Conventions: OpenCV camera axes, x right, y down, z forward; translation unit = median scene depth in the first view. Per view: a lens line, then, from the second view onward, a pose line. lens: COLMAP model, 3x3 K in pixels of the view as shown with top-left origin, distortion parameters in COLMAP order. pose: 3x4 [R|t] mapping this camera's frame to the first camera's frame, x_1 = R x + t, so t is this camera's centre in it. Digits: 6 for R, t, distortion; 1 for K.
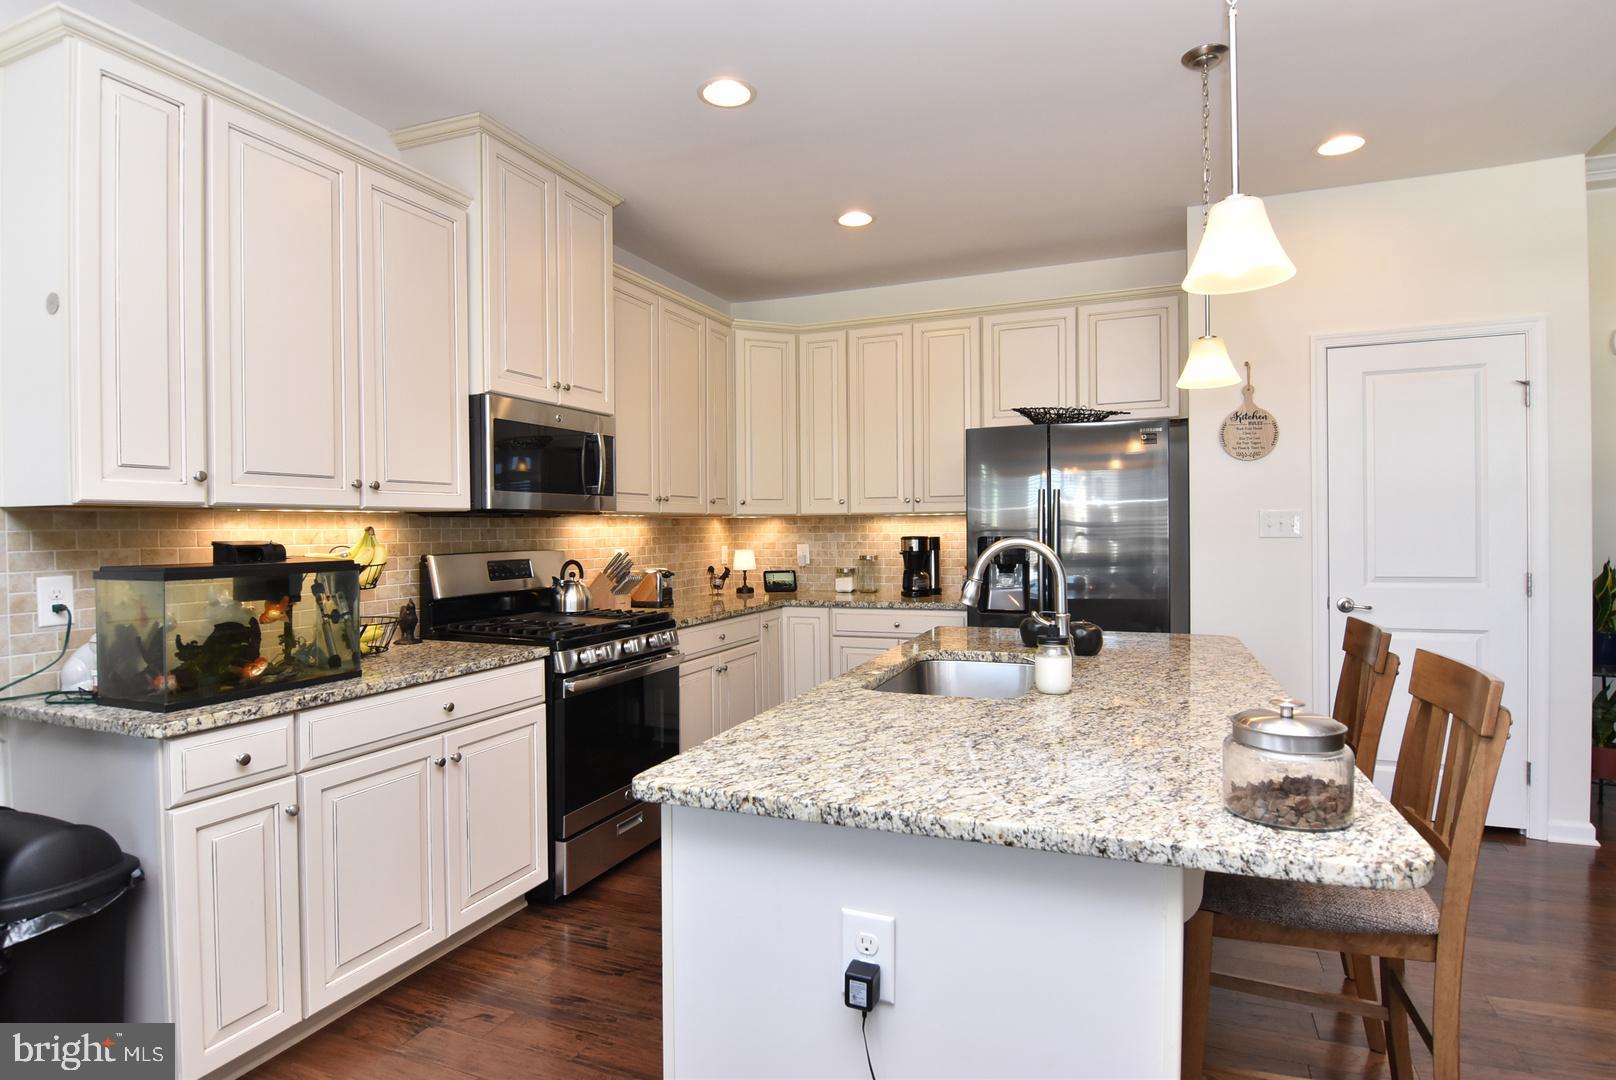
lens RADIAL K [[861.5, 0, 810.7], [0, 861.5, 538.2], [0, 0, 1]] dist [0.004960, -0.004000]
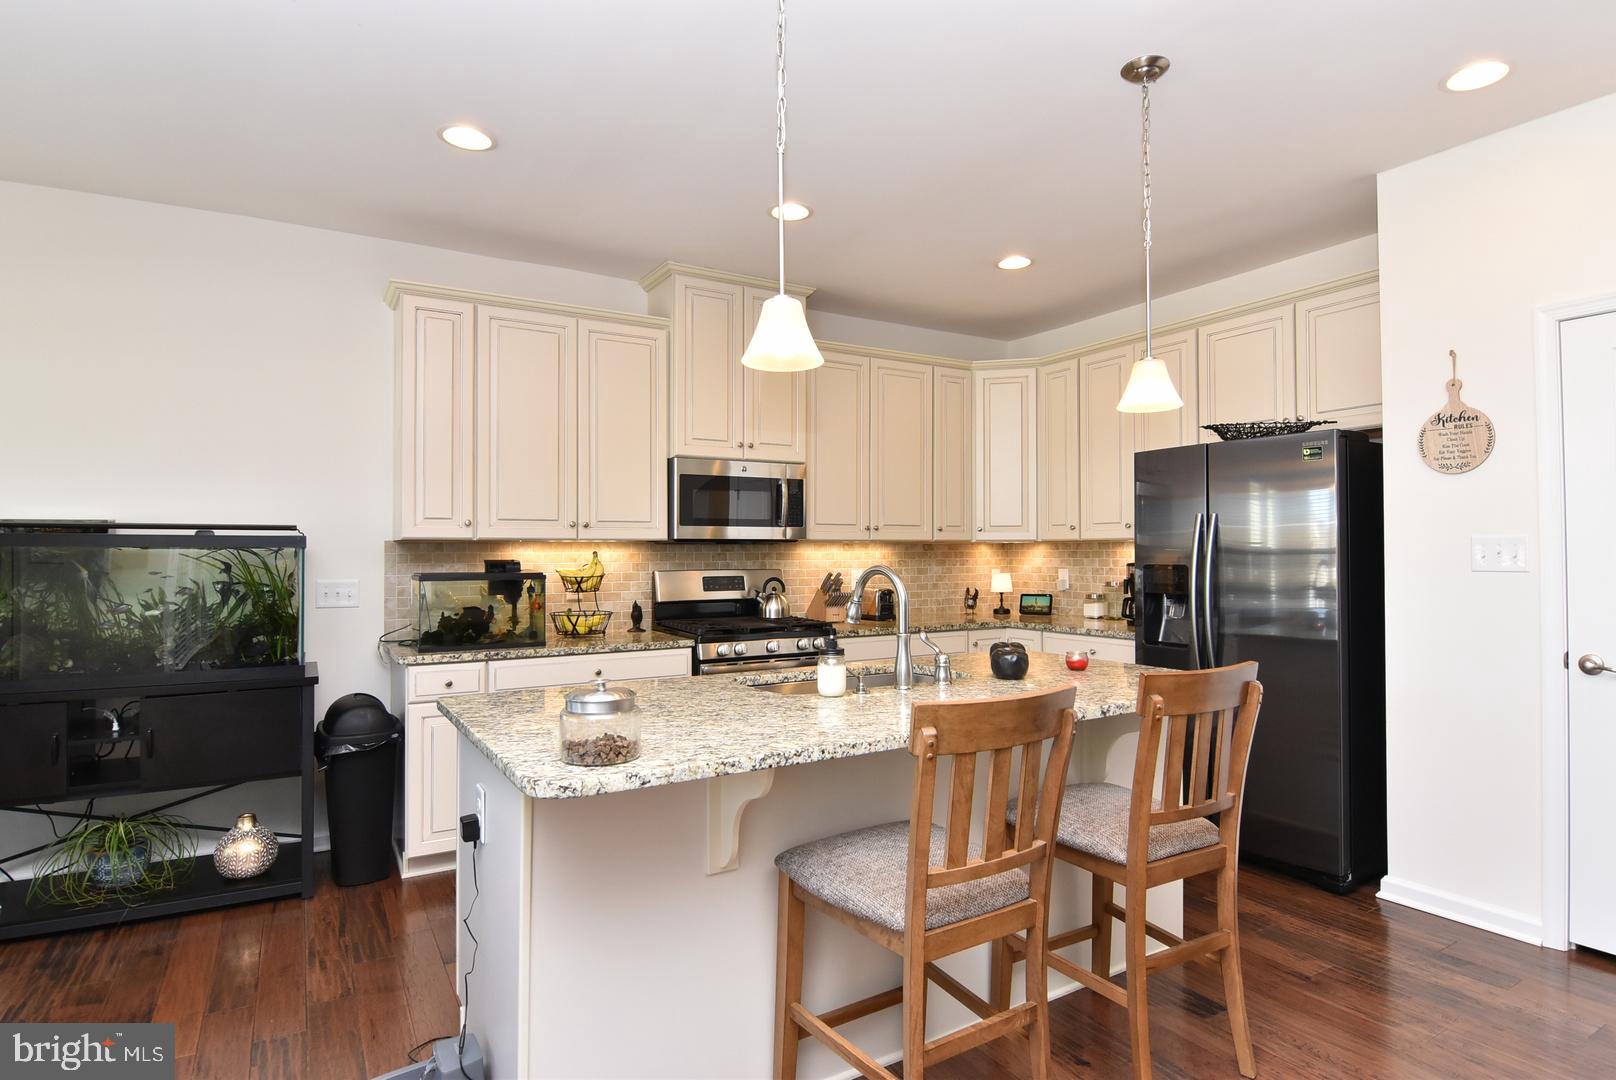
lens RADIAL K [[861.5, 0, 817.3], [0, 861.5, 542.7], [0, 0, 1]] dist [0.004960, -0.004000]
pose [[0.799493, 0.000474, -0.600675, 0.521006], [-0.011840, 0.999818, -0.014969, -0.007841], [0.600558, 0.019080, 0.799353, 0.015014]]
